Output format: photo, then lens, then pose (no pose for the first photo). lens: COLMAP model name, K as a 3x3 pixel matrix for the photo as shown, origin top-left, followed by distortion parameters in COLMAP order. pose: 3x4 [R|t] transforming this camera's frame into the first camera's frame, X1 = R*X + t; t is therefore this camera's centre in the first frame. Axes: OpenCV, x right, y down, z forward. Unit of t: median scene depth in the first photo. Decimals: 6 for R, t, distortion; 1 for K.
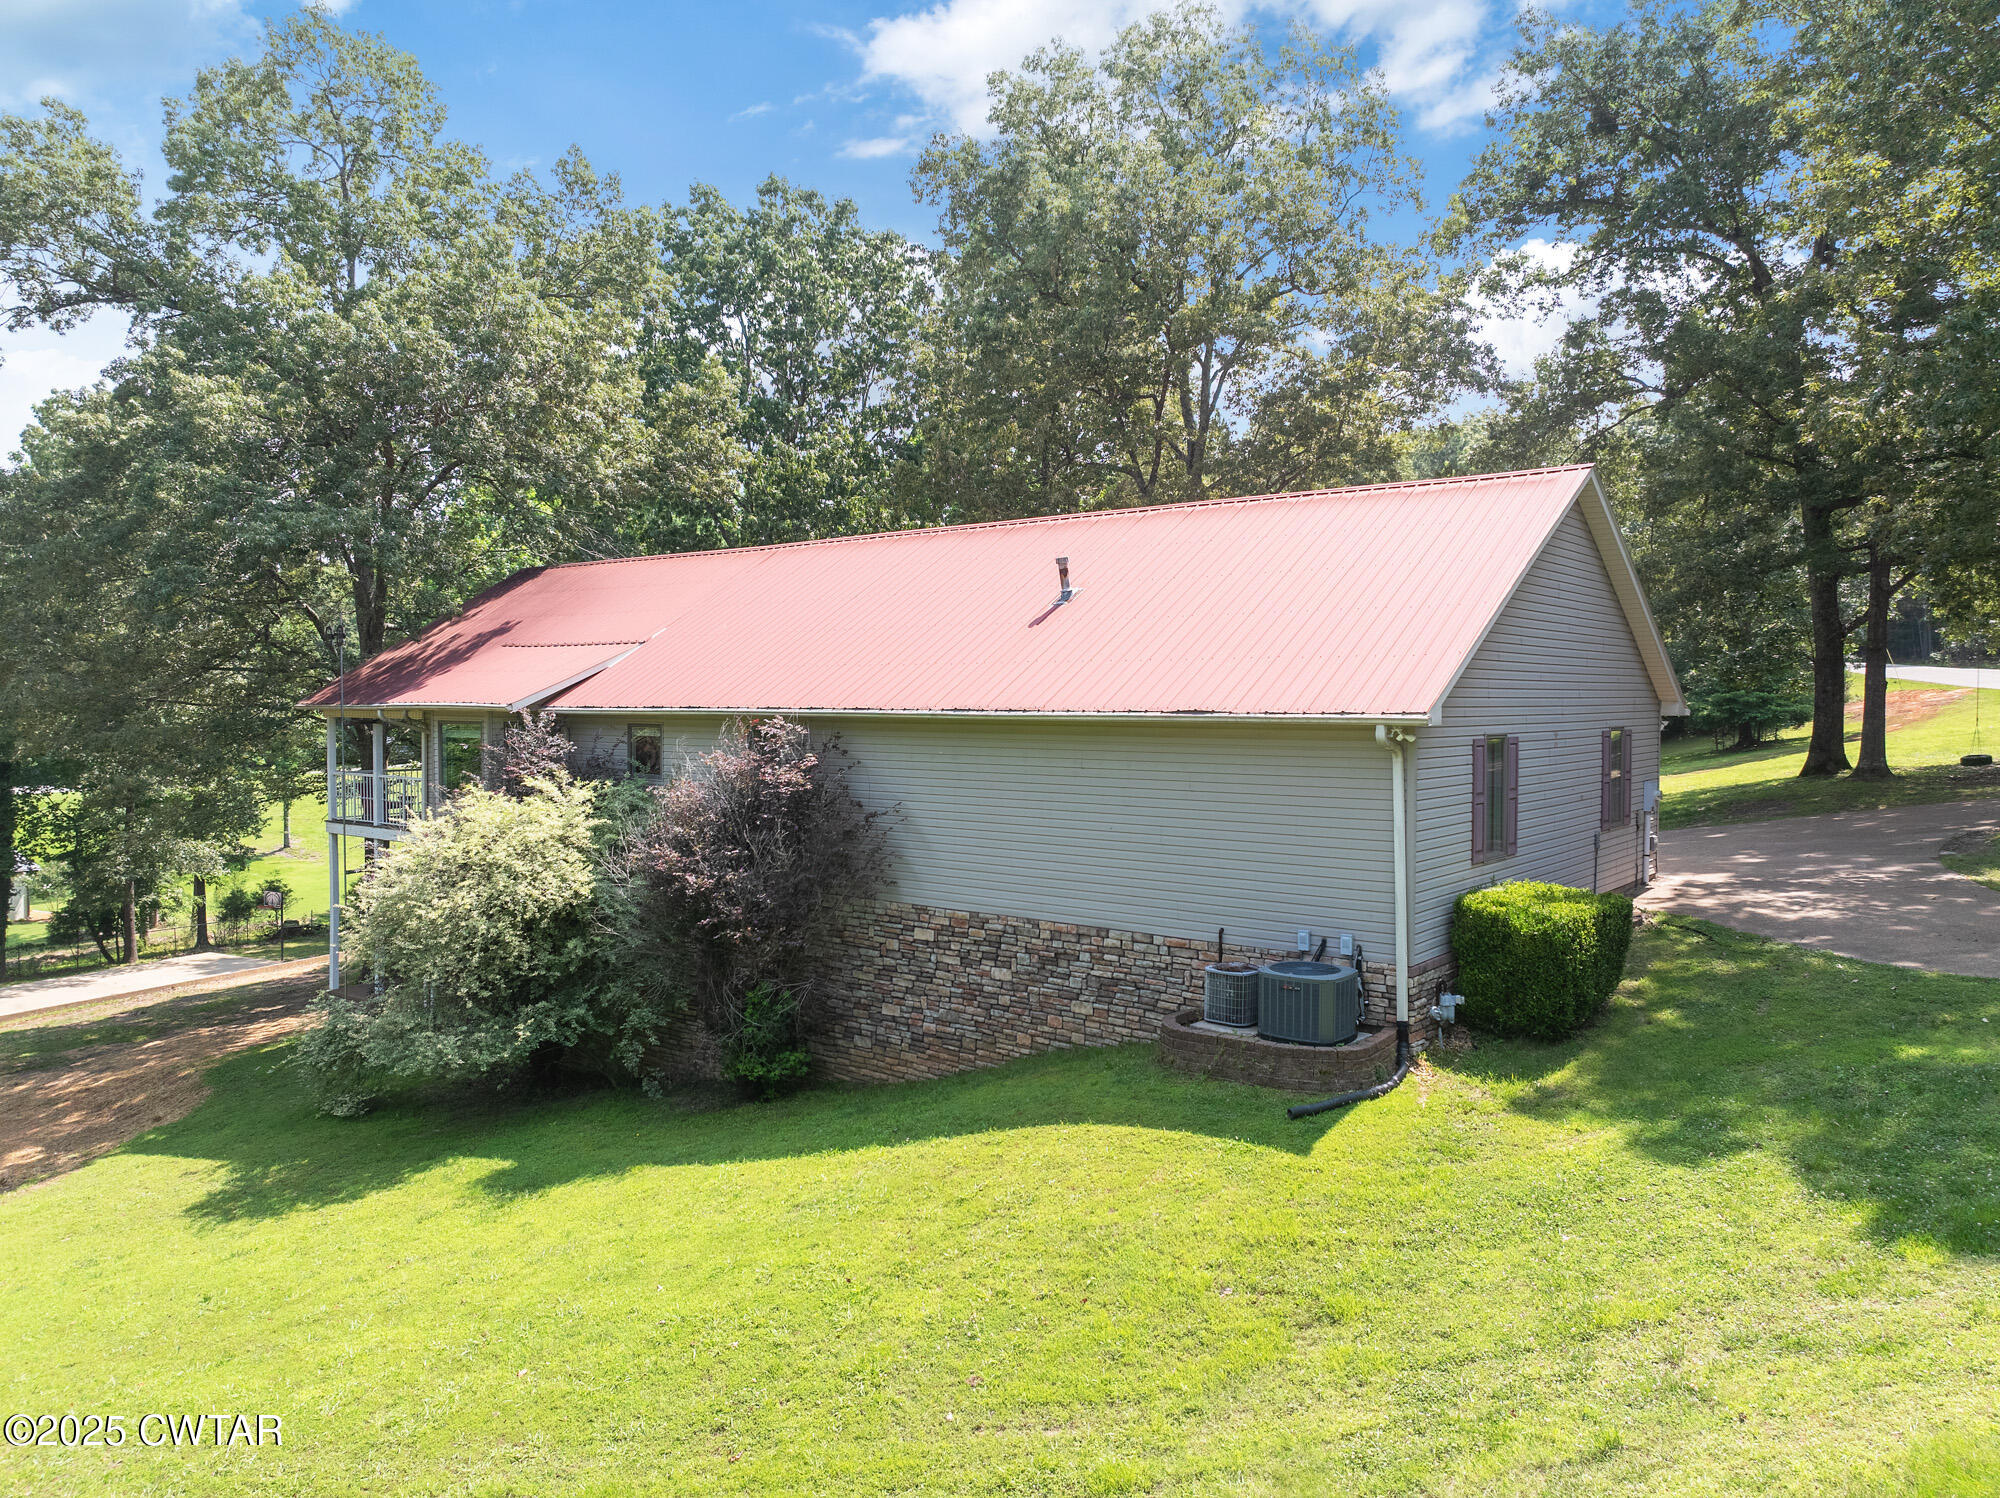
lens RADIAL K [[1414.1, 0, 1000.0], [0, 1414.1, 749.0], [0, 0, 1]] dist [-0.006208, -0.001863]
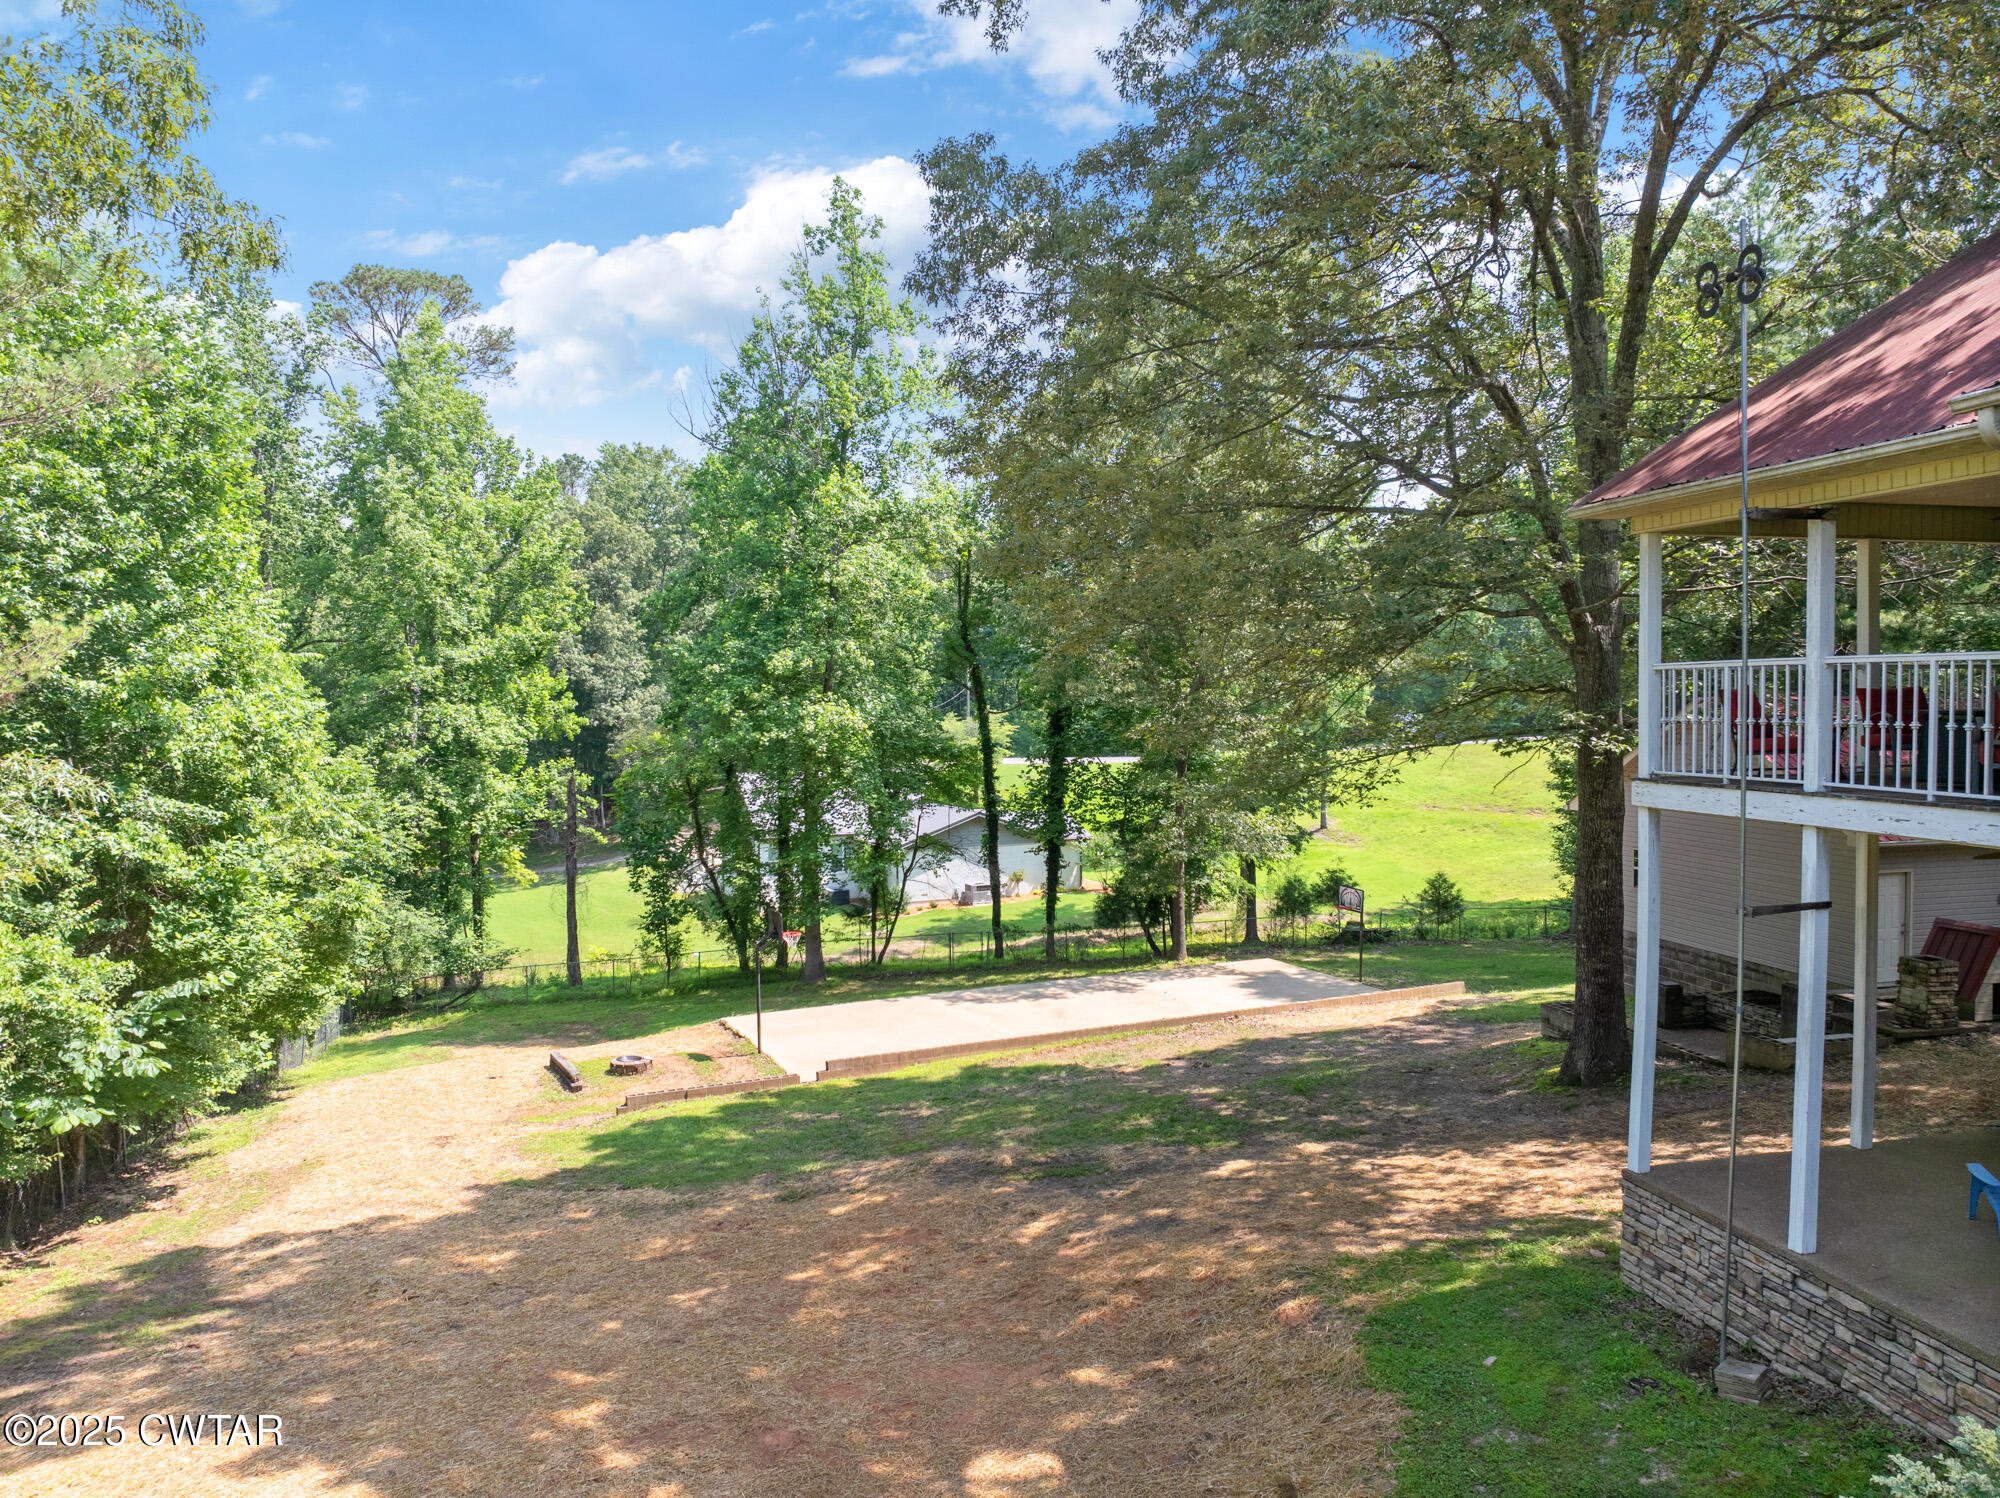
lens RADIAL K [[1414.1, 0, 1000.0], [0, 1414.1, 749.0], [0, 0, 1]] dist [-0.006208, -0.001863]
pose [[0.783907, 0.016590, -0.620657, -0.171519], [-0.013149, 0.999862, 0.010118, 0.020456], [0.620739, 0.000230, 0.784017, 0.263226]]
